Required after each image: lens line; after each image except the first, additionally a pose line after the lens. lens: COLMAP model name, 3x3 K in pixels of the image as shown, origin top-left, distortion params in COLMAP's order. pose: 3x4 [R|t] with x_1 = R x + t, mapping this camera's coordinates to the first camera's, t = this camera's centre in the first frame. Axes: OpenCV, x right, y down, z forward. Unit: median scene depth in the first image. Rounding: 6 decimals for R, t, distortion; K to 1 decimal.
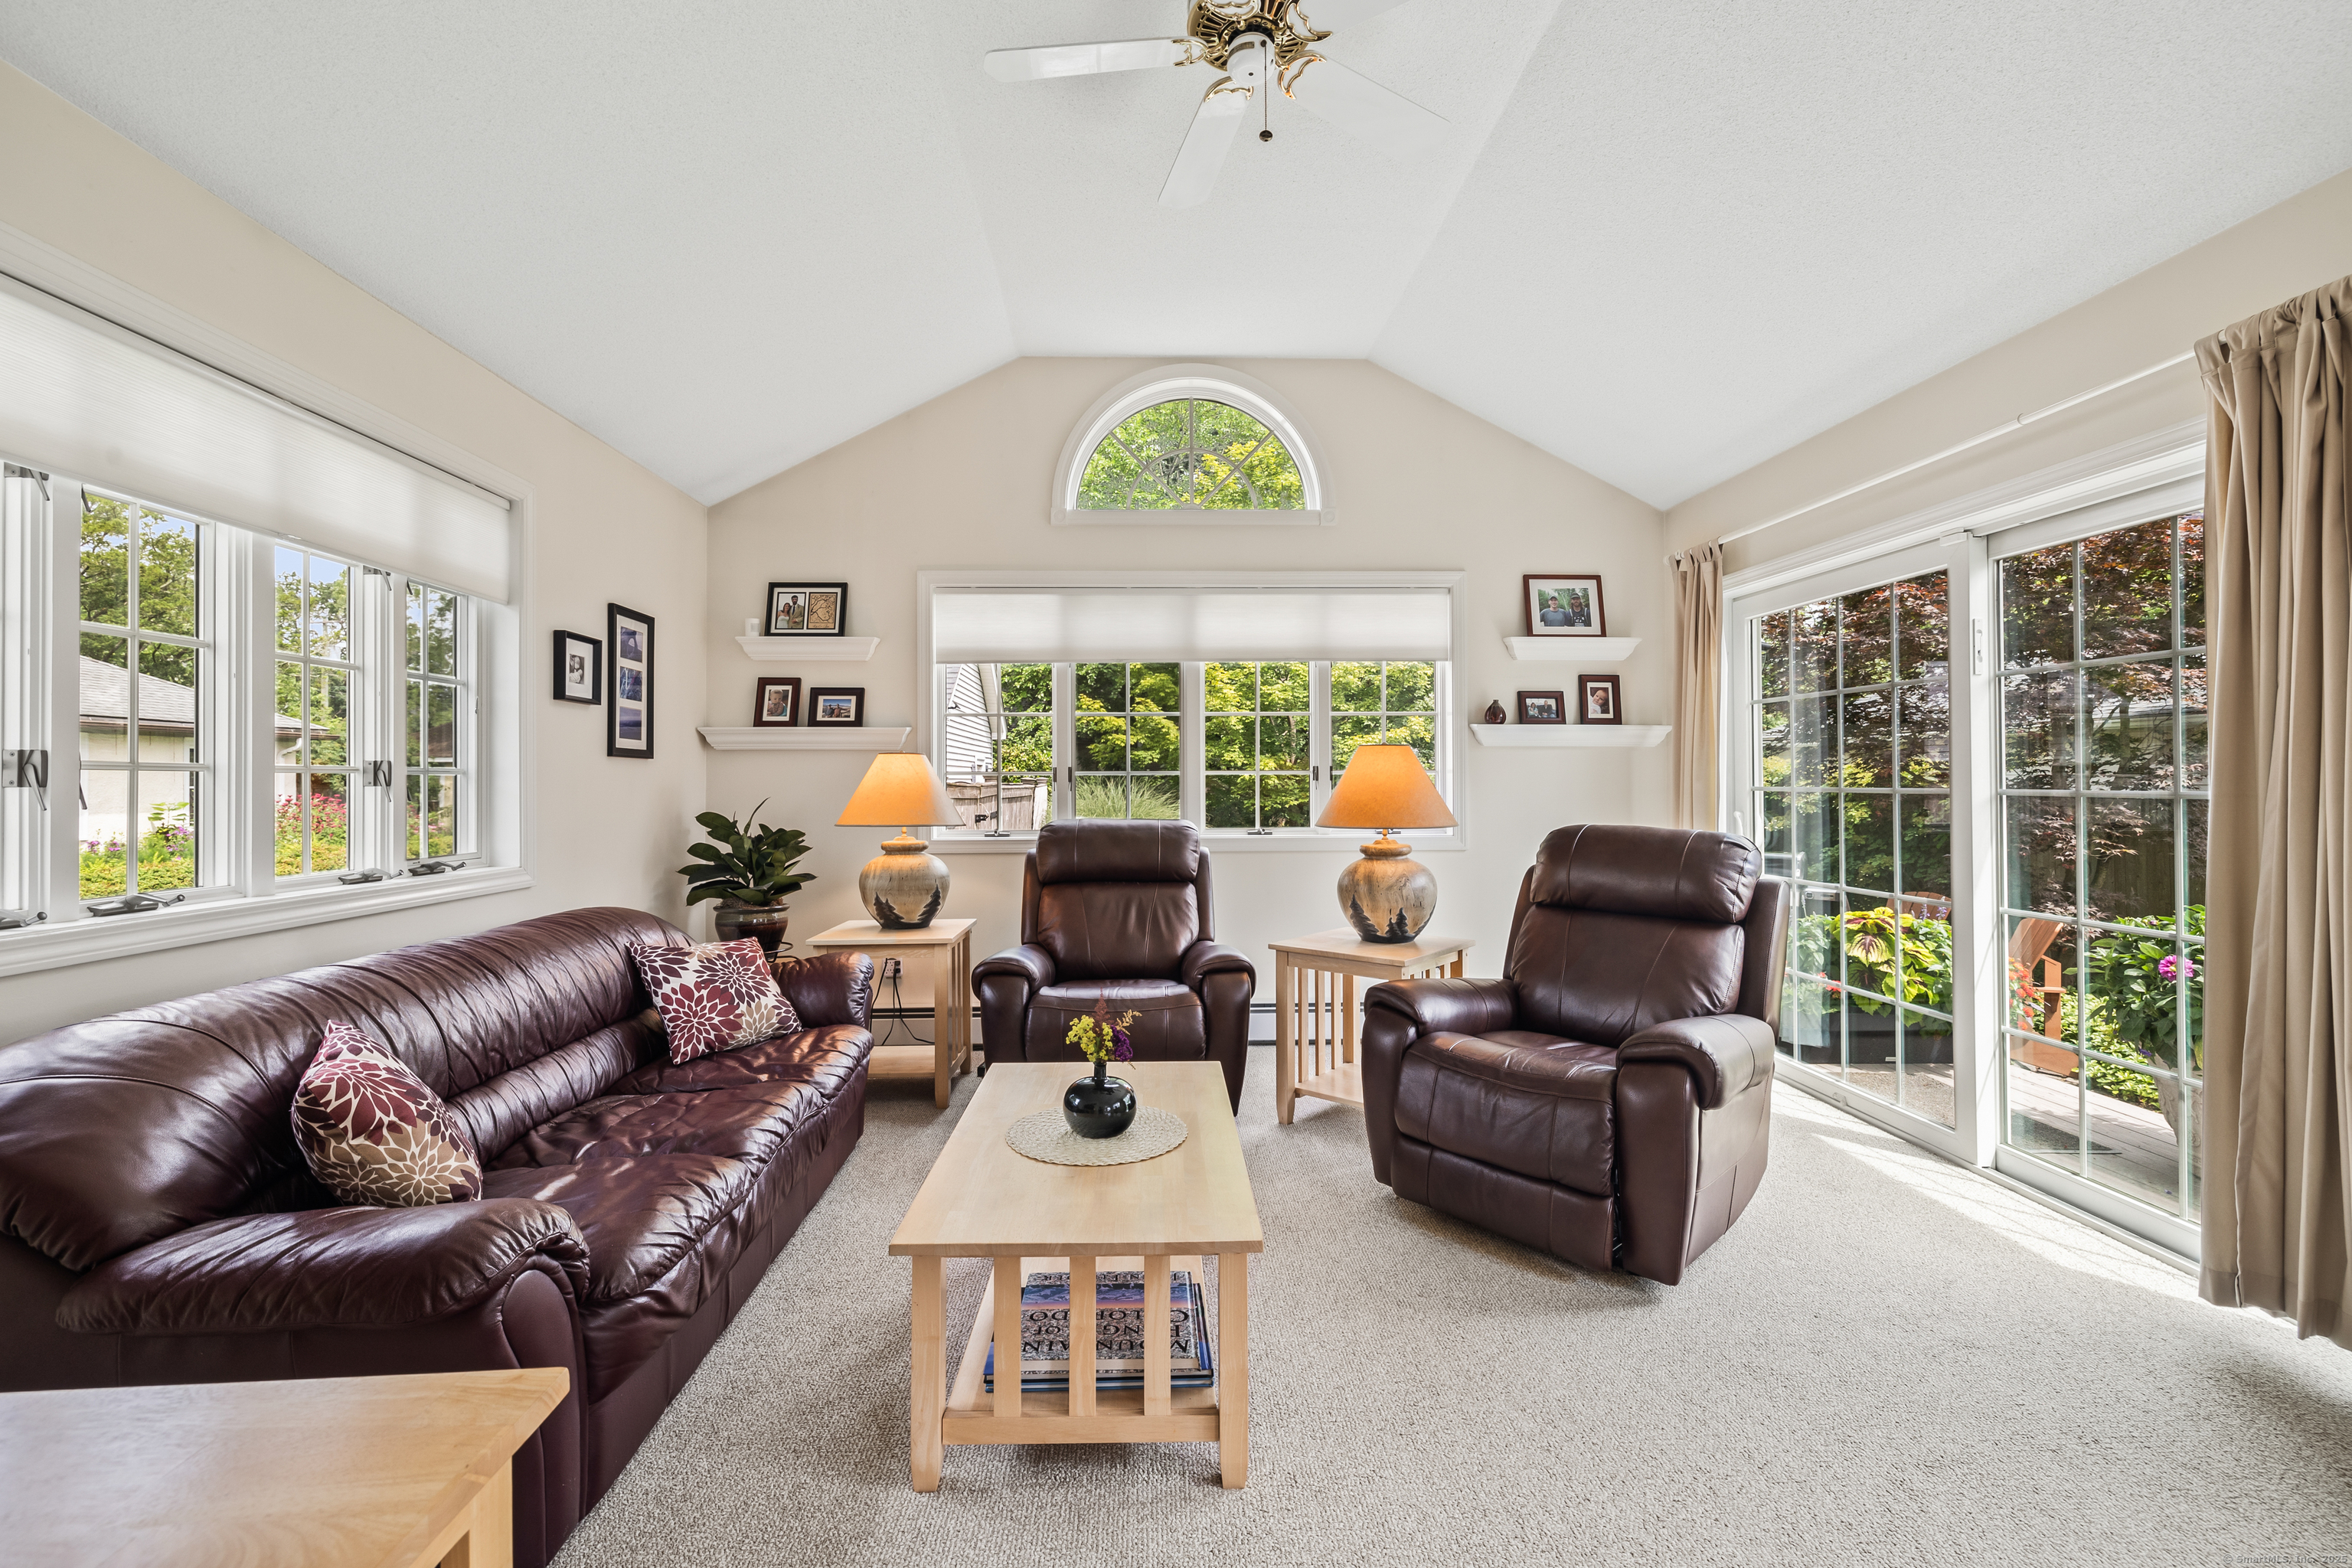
lens RADIAL K [[1005.1, 0, 1184.1], [0, 1005.1, 773.9], [0, 0, 1]] dist [0.000821, -0.000120]
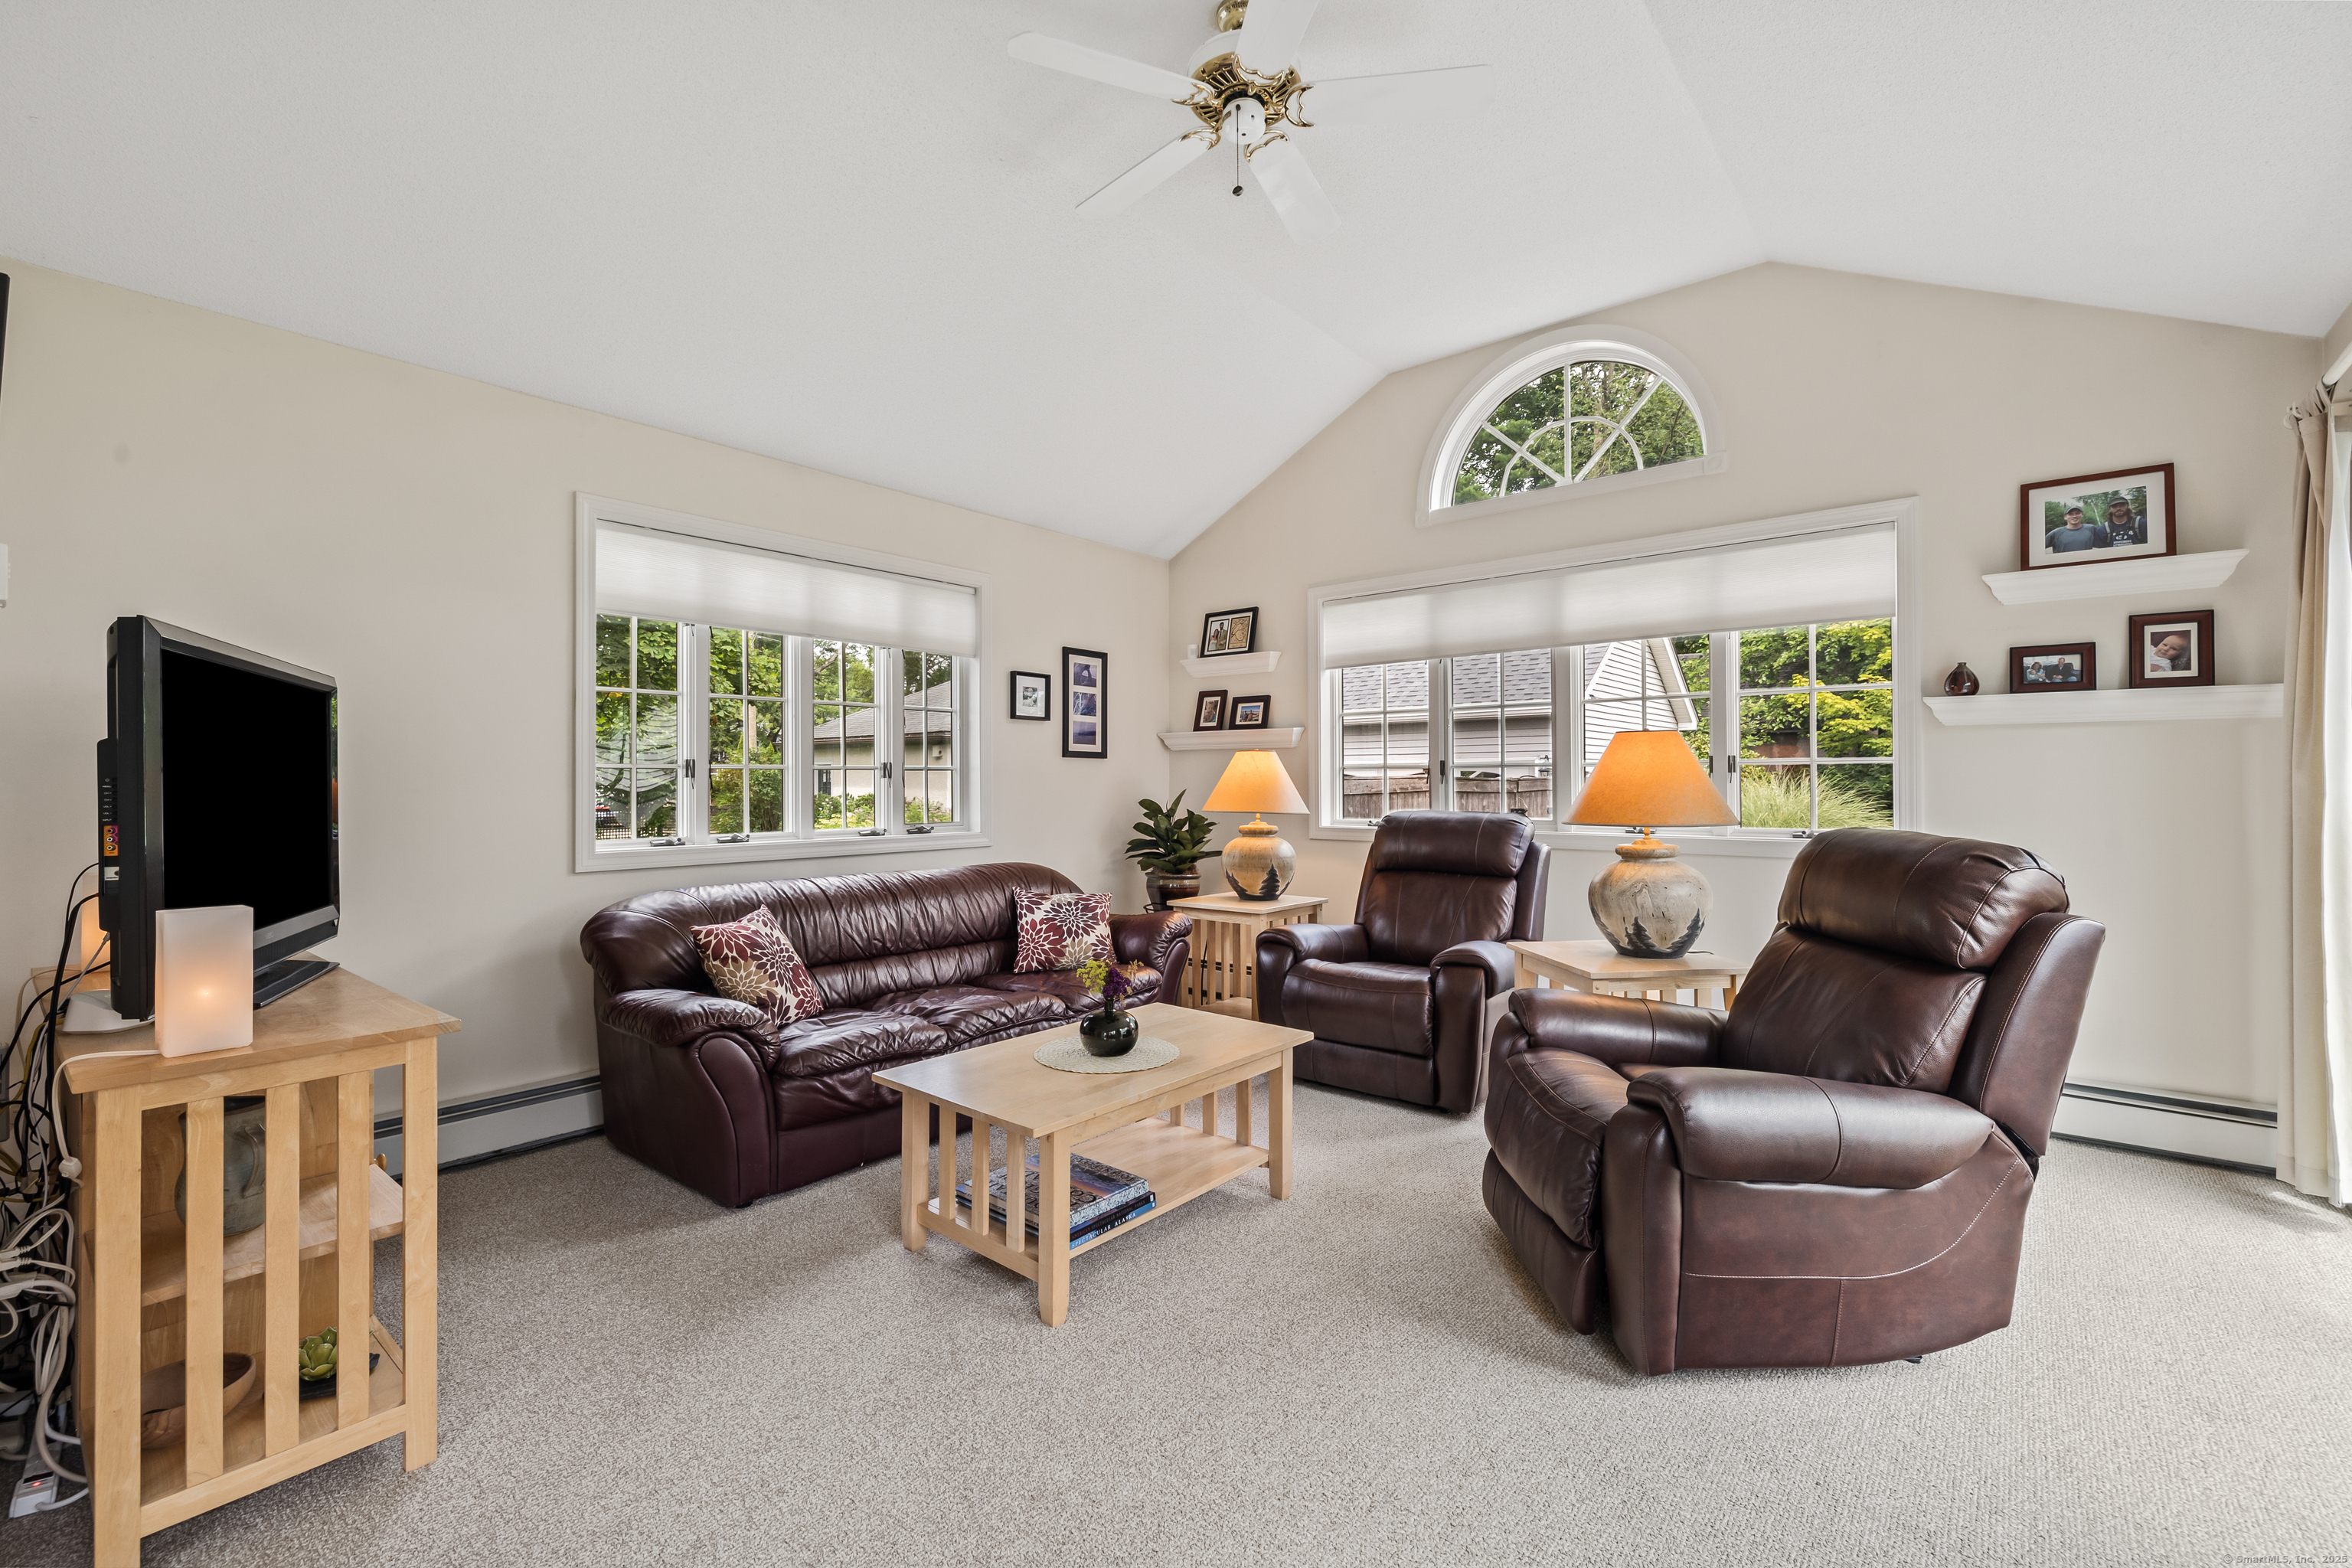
lens RADIAL K [[997.6, 0, 1171.7], [0, 997.6, 774.8], [0, 0, 1]] dist [-0.000793, -0.000205]
pose [[0.741036, -0.003200, -0.671457, 0.409395], [0.006075, 0.999980, 0.001939, 0.004530], [0.671437, -0.005516, 0.741041, 0.069768]]
